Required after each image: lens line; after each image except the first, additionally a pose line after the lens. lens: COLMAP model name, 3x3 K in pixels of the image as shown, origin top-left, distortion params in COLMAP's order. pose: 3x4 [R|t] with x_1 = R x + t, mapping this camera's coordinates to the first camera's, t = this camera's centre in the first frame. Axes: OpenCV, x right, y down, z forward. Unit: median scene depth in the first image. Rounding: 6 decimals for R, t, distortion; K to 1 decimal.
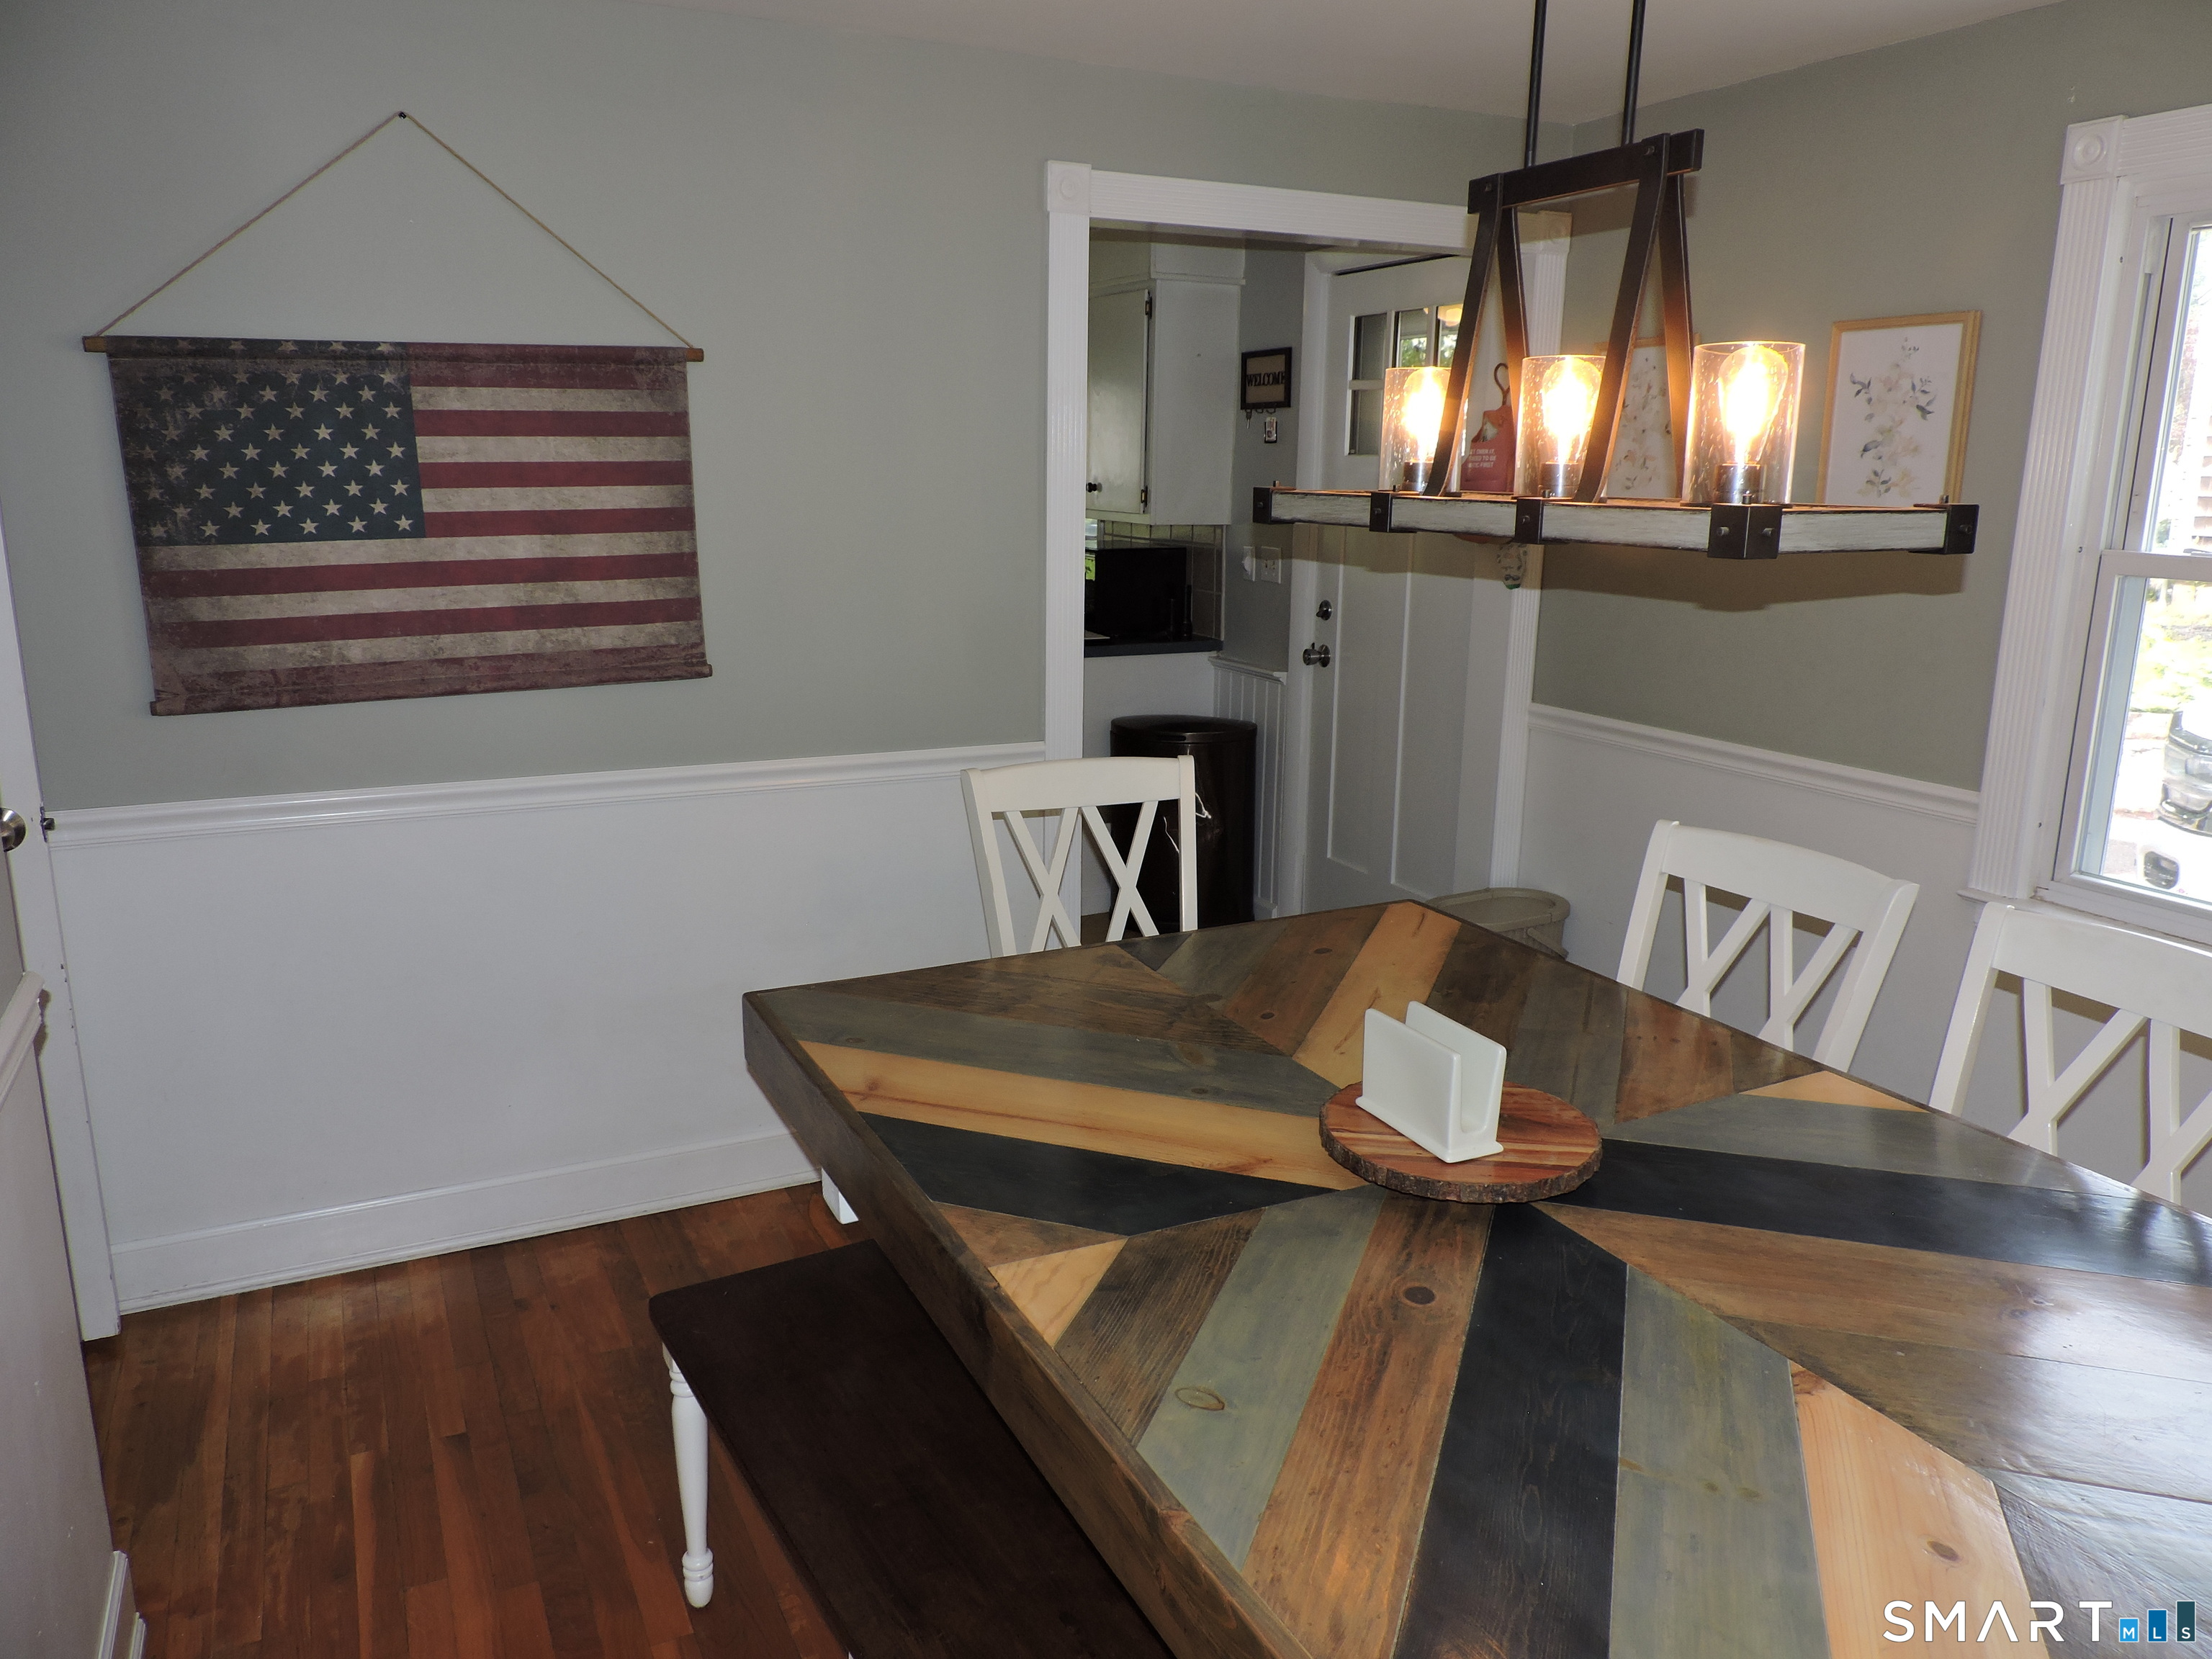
lens RADIAL K [[1578.1, 0, 1109.4], [0, 1578.1, 835.1], [0, 0, 1]] dist [-0.024401, 0.006385]
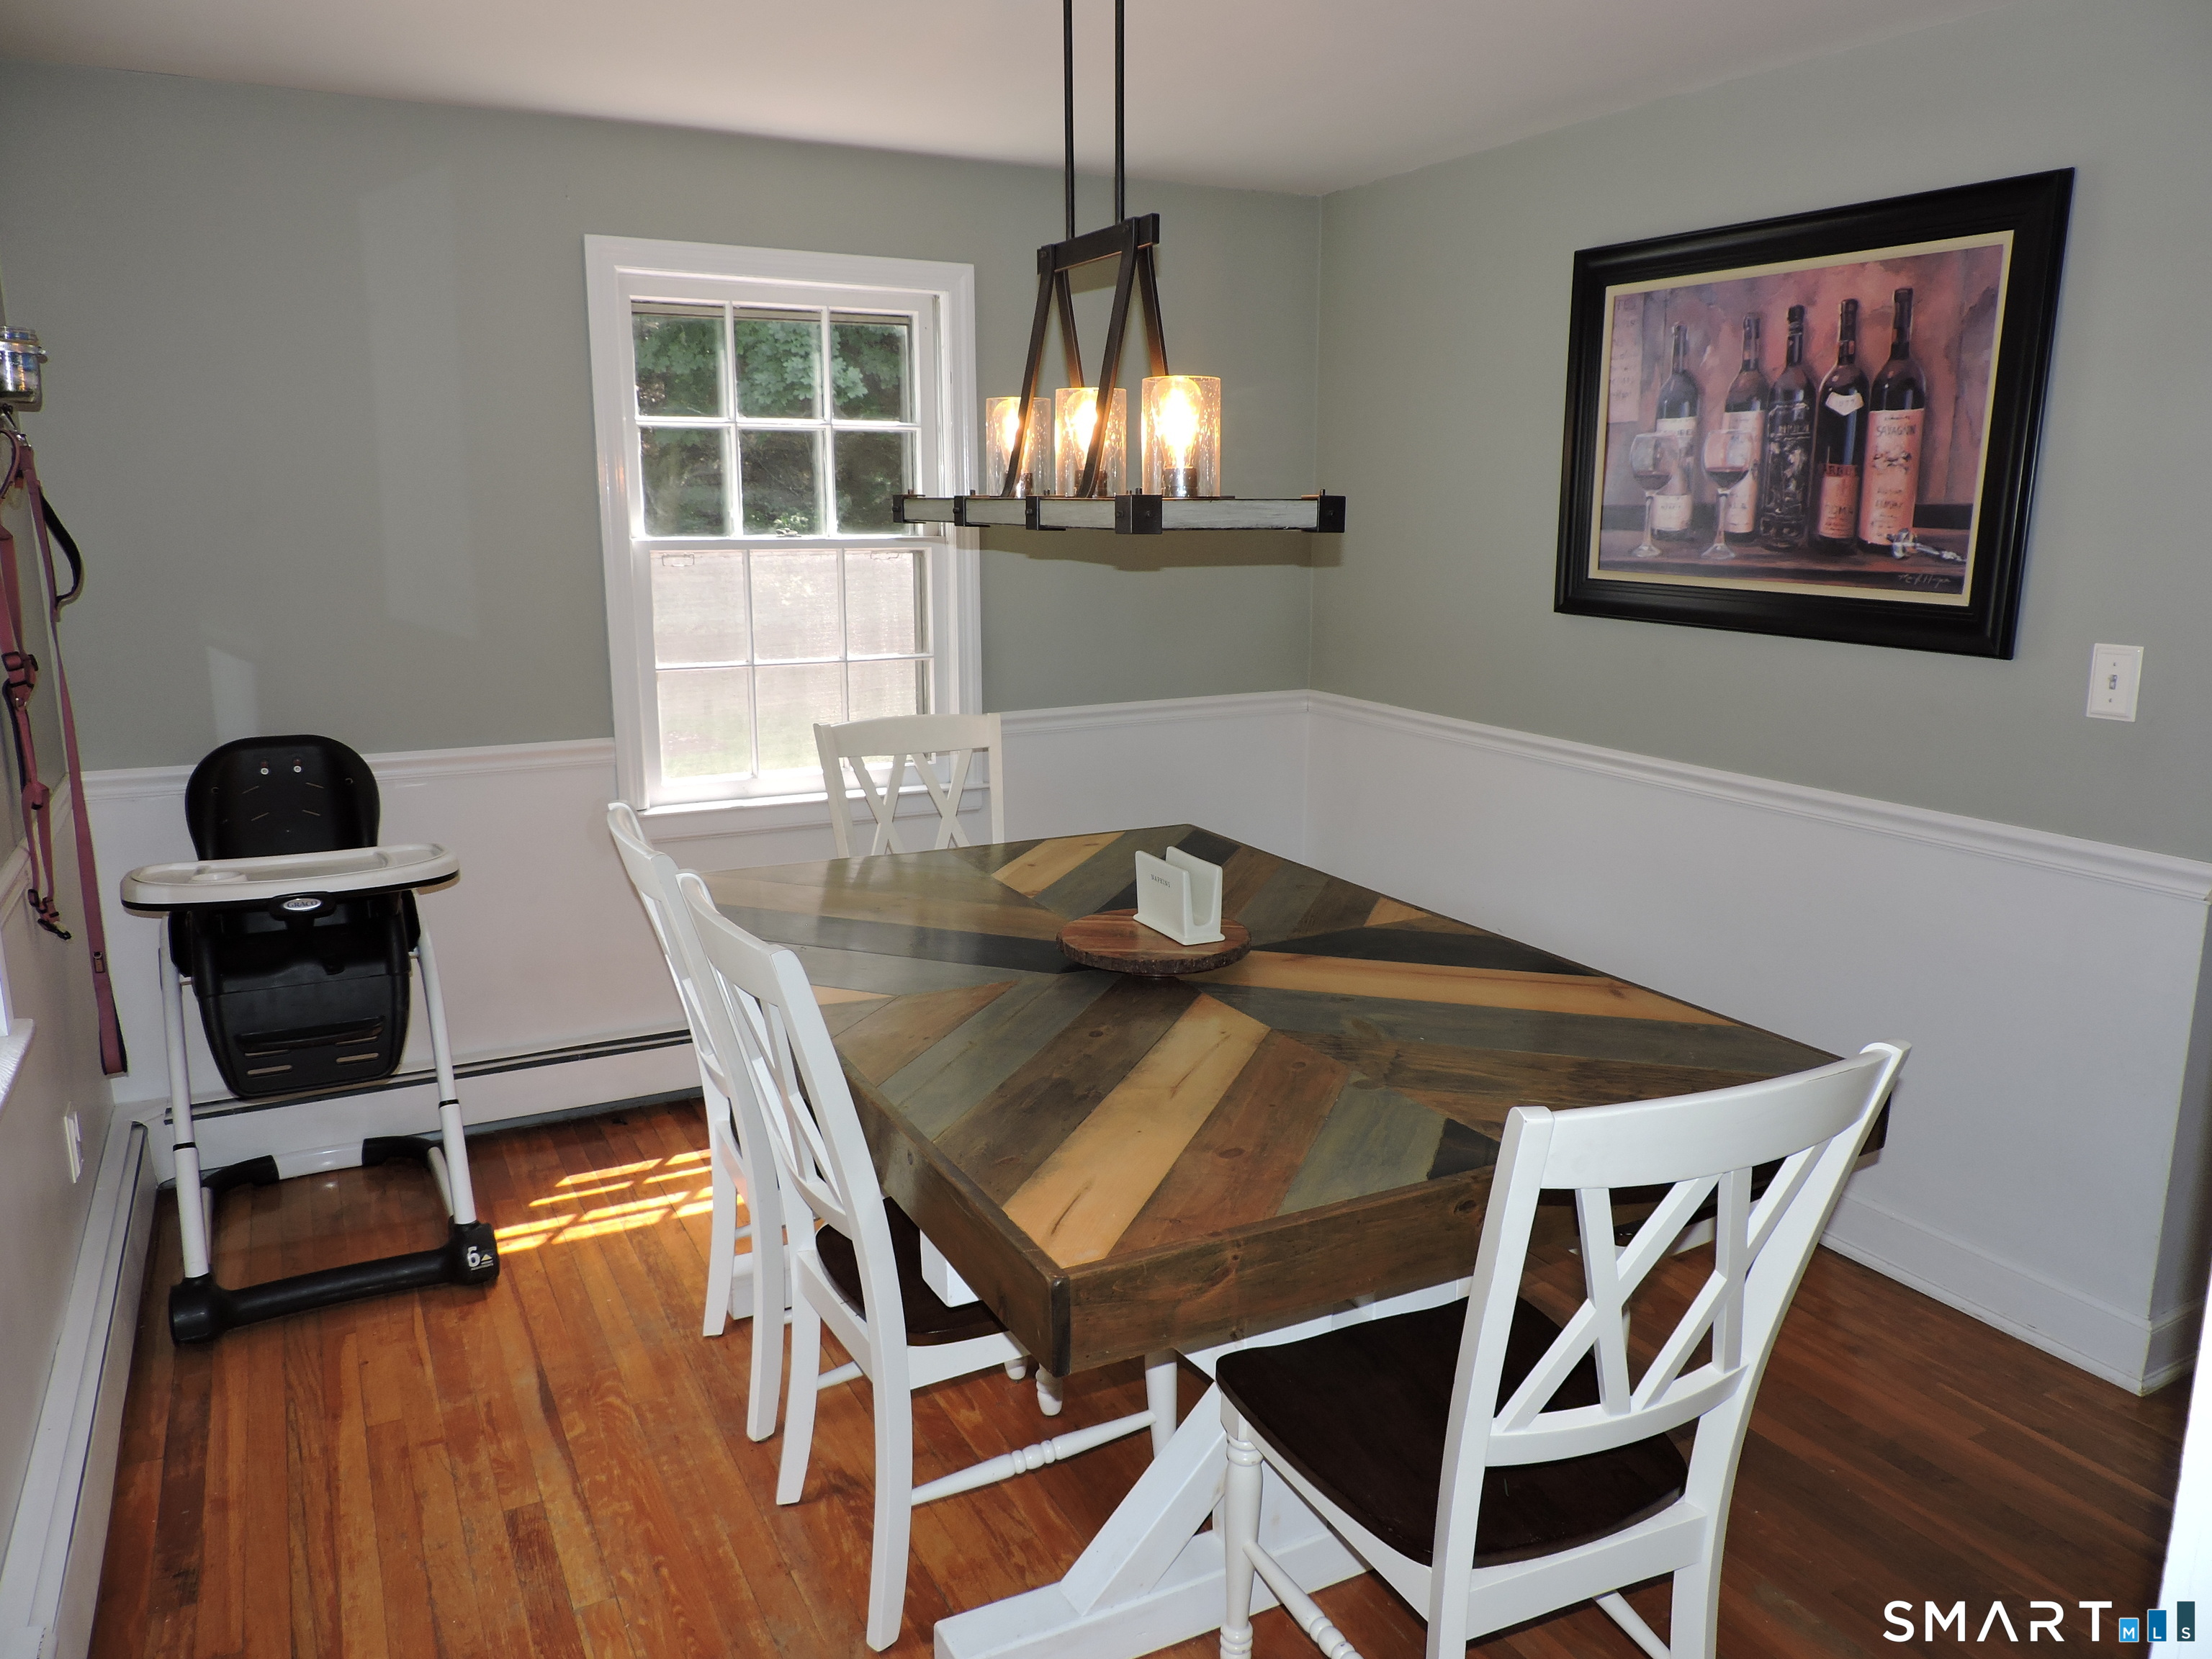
lens RADIAL K [[1578.1, 0, 1109.4], [0, 1578.1, 835.1], [0, 0, 1]] dist [-0.024401, 0.006385]
pose [[-0.999695, -0.006603, -0.023795, 0.289123], [-0.016212, 0.902344, 0.430711, -0.499992], [0.018627, 0.430965, -0.902176, 2.192246]]
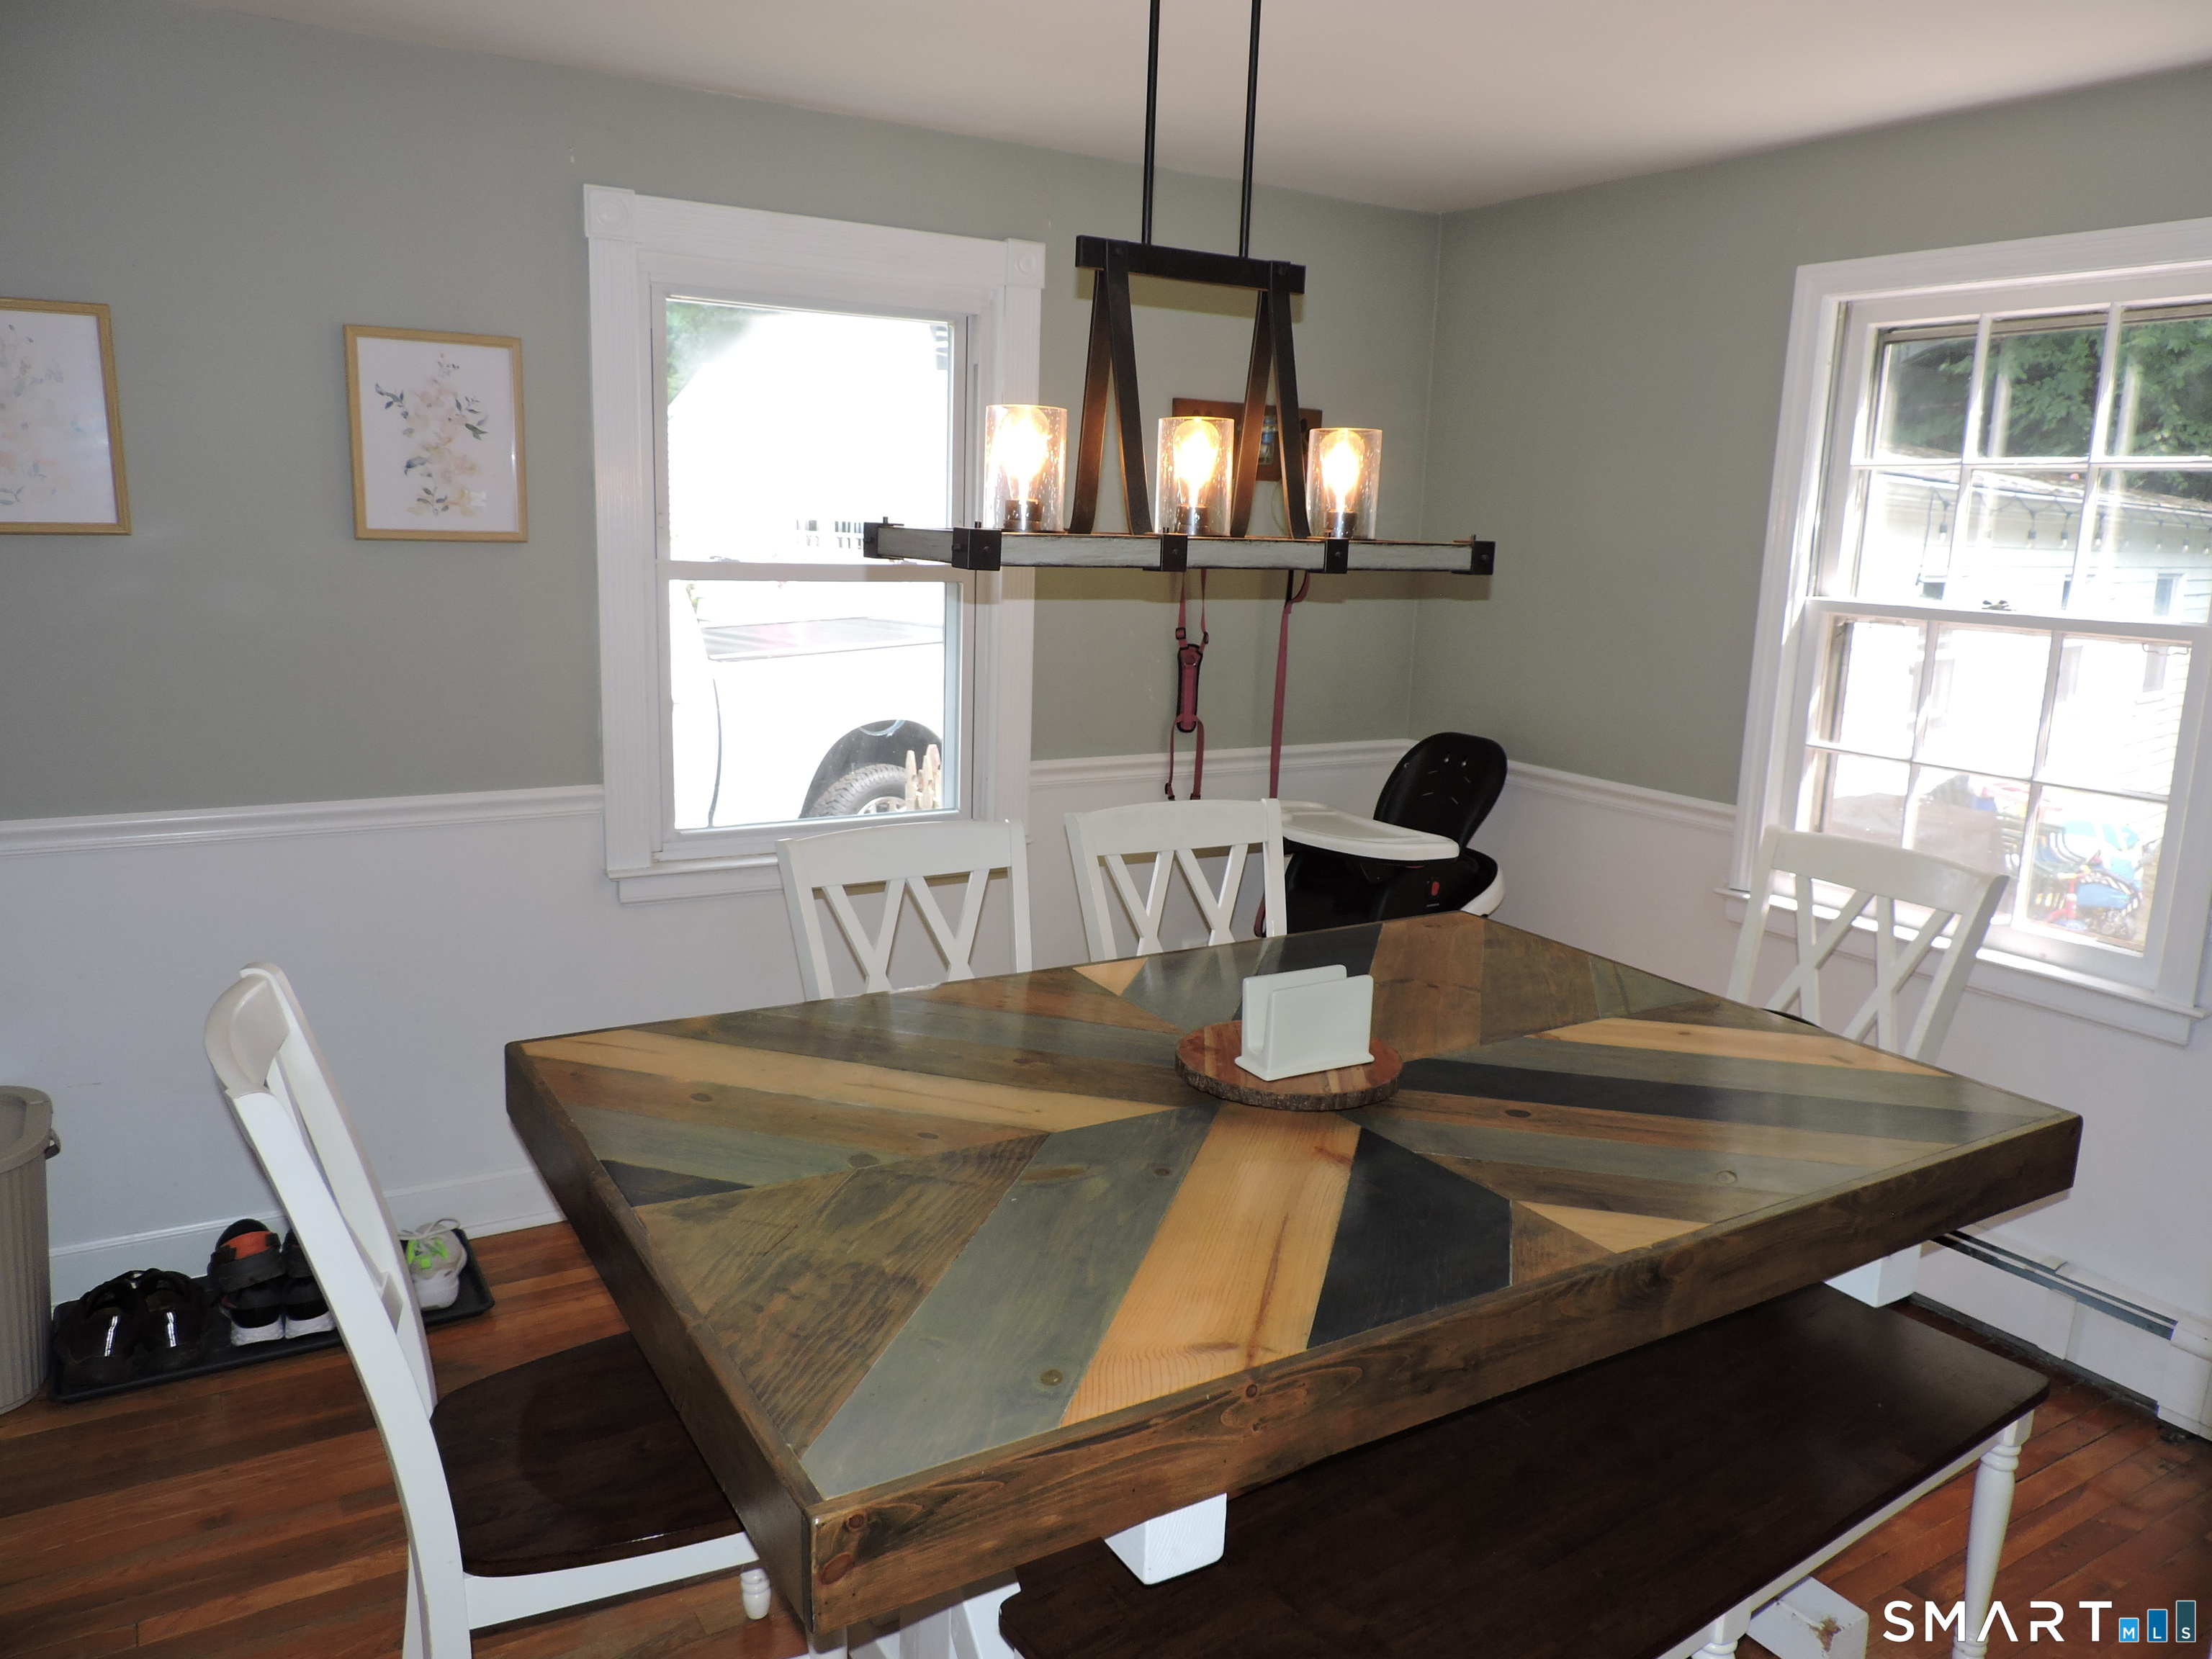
lens RADIAL K [[1578.1, 0, 1109.4], [0, 1578.1, 835.1], [0, 0, 1]] dist [-0.024401, 0.006385]
pose [[-0.084694, -0.211097, 0.973789, -0.883565], [0.198682, 0.954097, 0.224108, -0.267774], [-0.976398, 0.212455, -0.038865, 1.112723]]
